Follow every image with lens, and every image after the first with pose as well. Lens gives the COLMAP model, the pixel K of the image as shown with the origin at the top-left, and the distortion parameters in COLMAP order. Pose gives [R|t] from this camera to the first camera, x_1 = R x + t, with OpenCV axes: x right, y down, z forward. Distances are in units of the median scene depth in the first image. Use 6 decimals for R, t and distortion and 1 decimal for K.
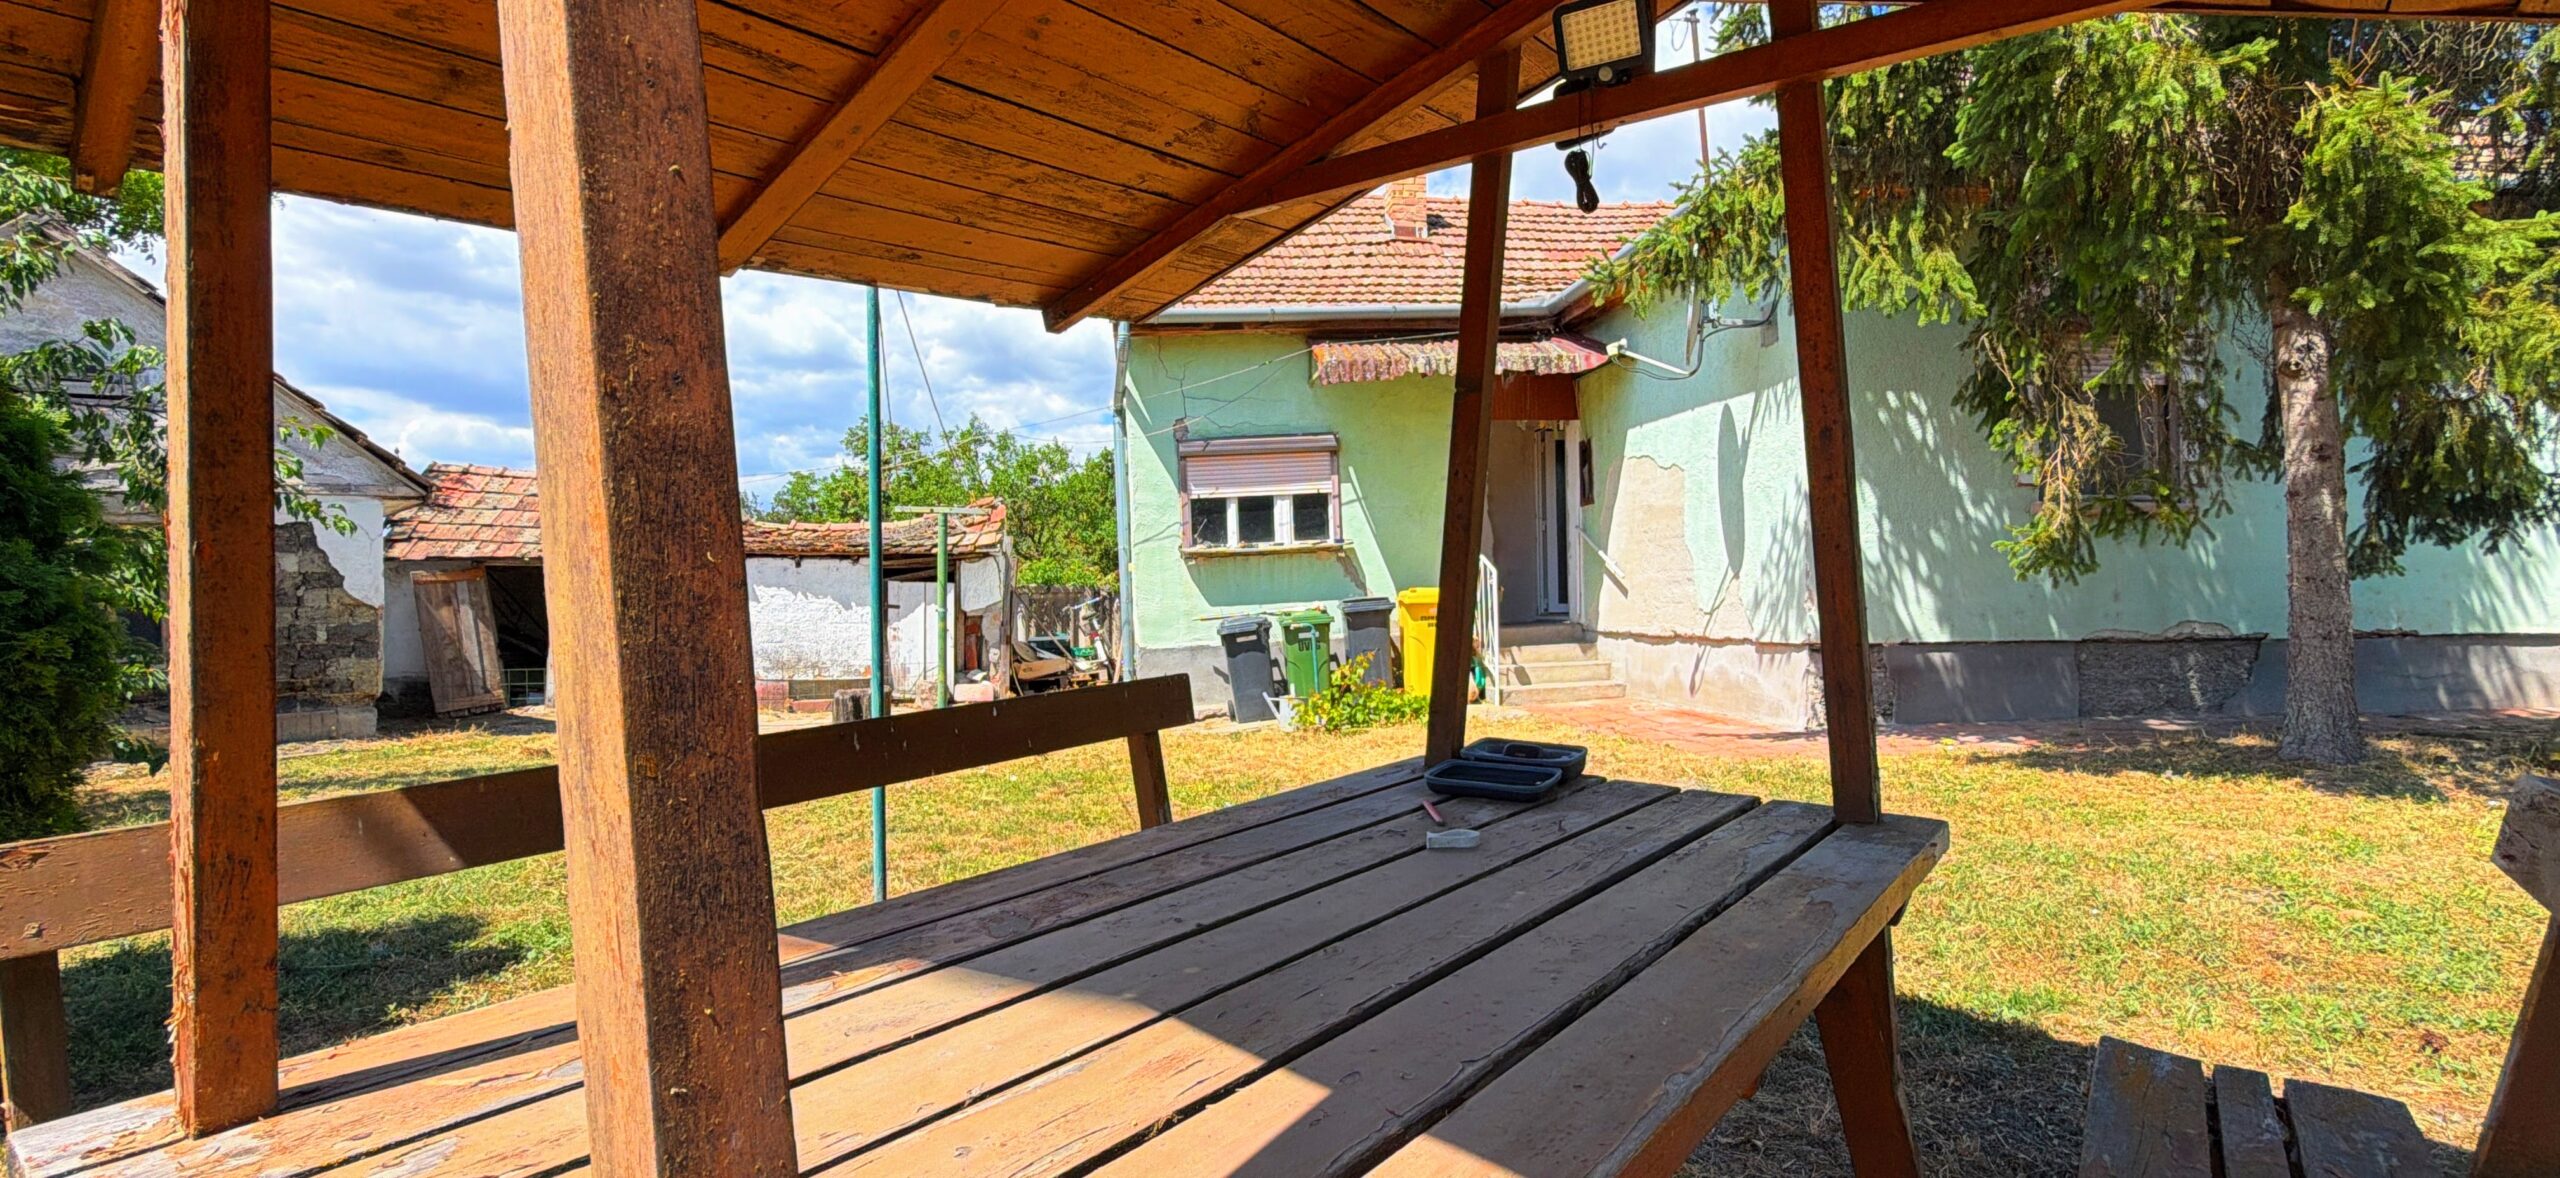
lens RADIAL K [[1163.1, 0, 1283.0], [0, 1163.1, 590.0], [0, 0, 1]] dist [-0.000708, 0.000086]
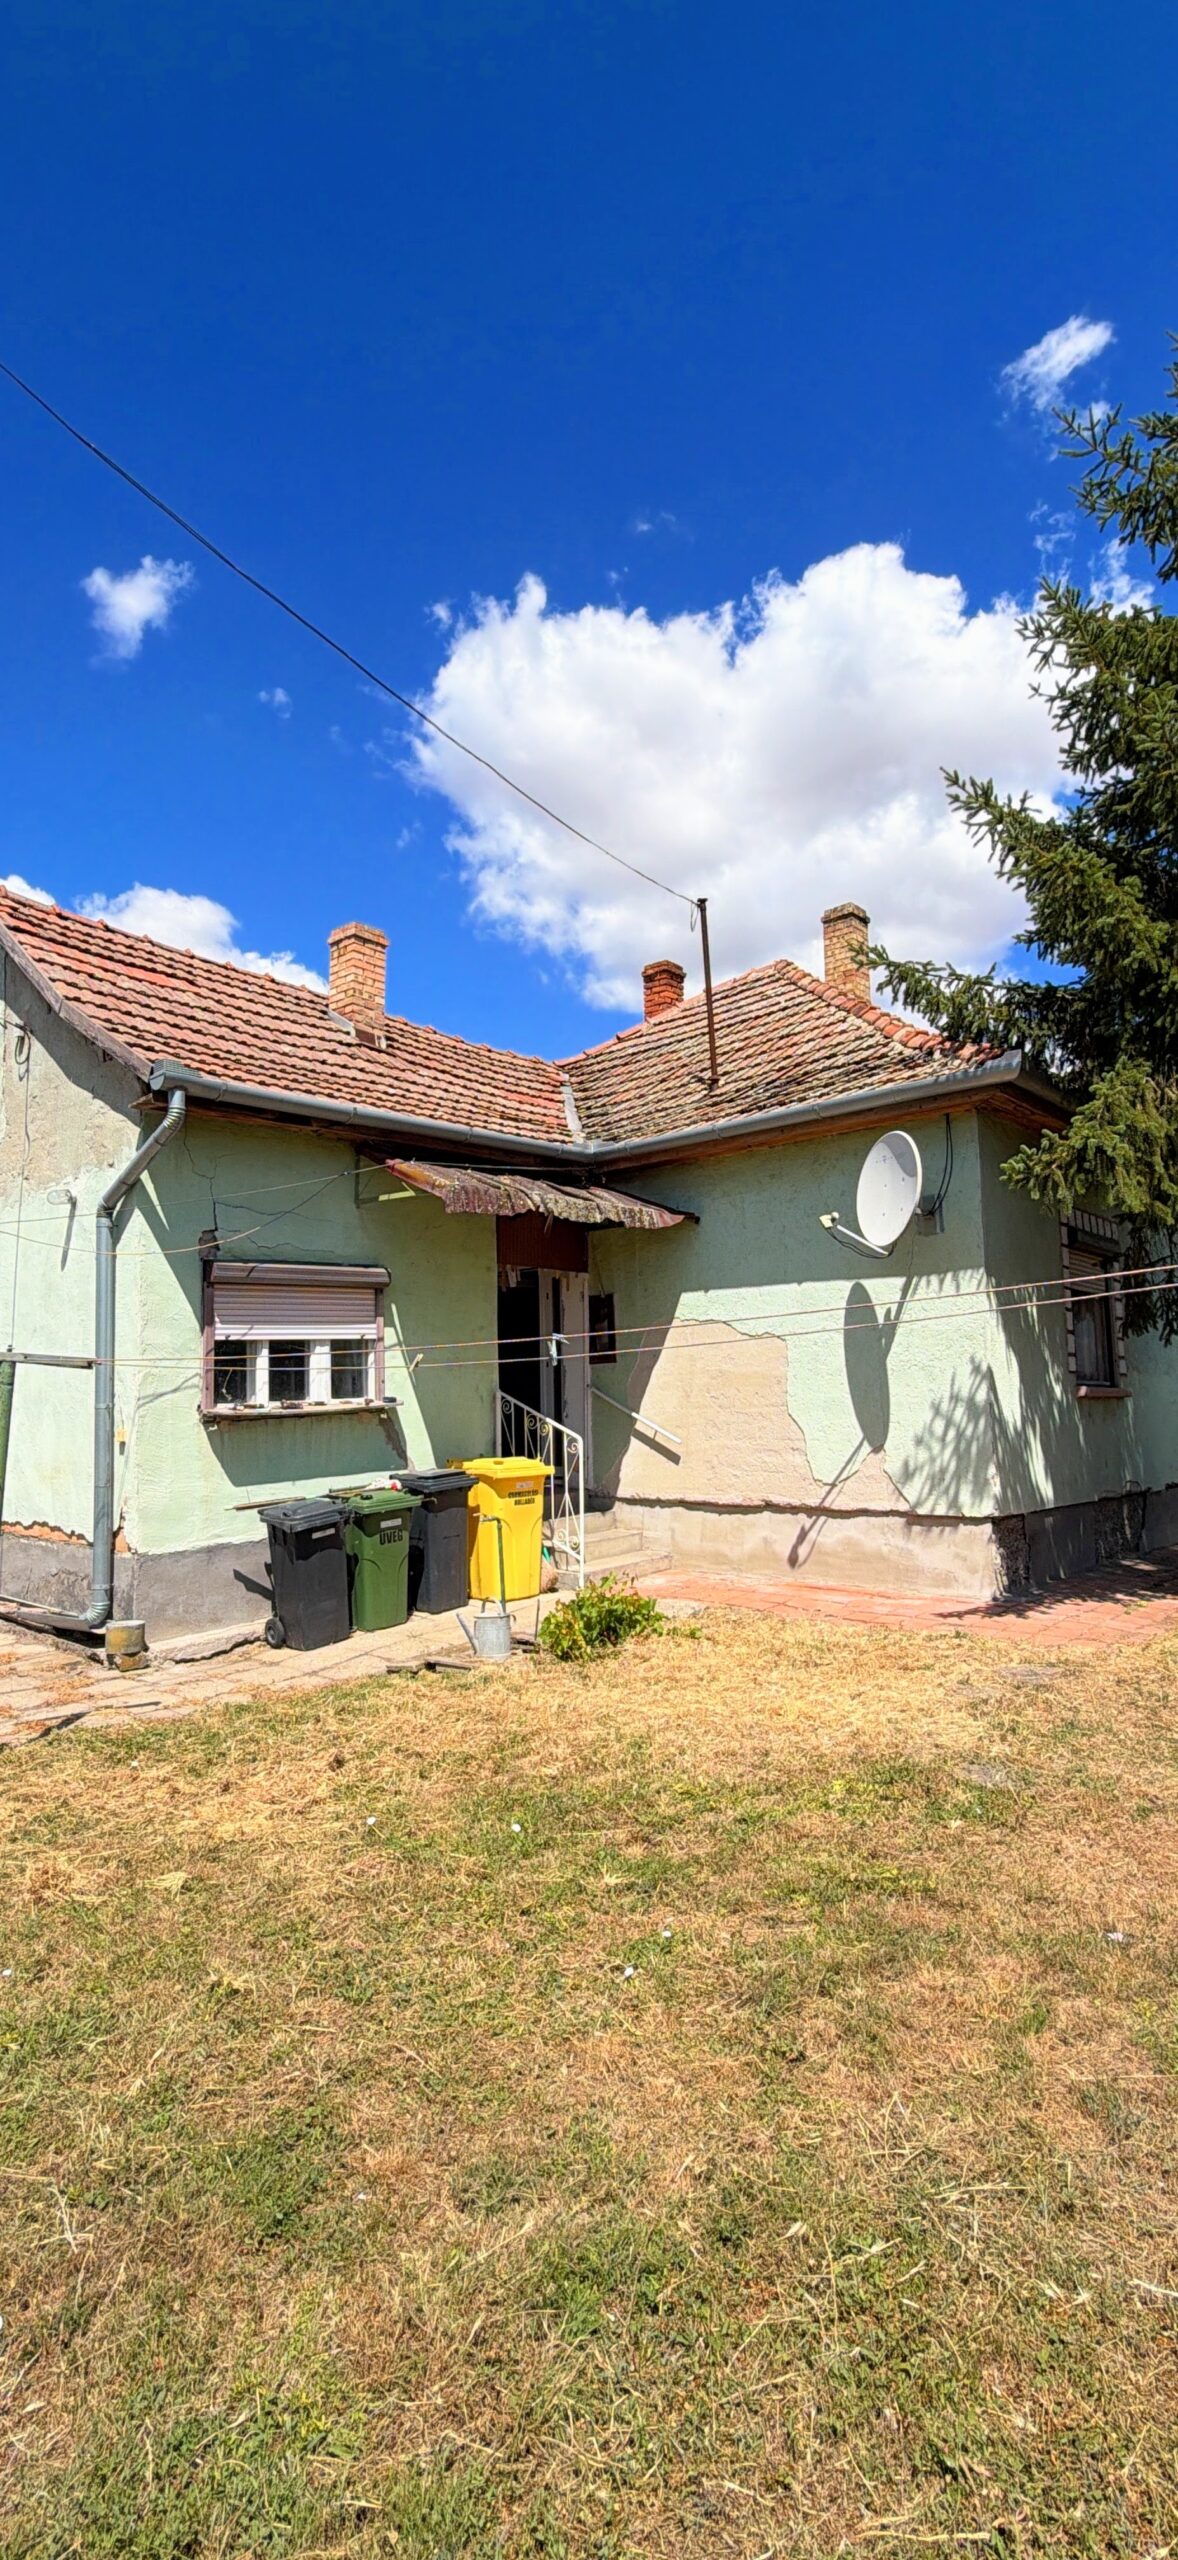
lens RADIAL K [[1163.1, 0, 591.6], [0, 1163.1, 1275.7], [0, 0, 1]] dist [-0.000708, 0.000086]
pose [[0.748493, 0.078080, 0.658530, -0.390826], [-0.004044, 0.993563, -0.113207, -0.037430], [-0.663130, 0.082072, 0.743991, 0.299163]]
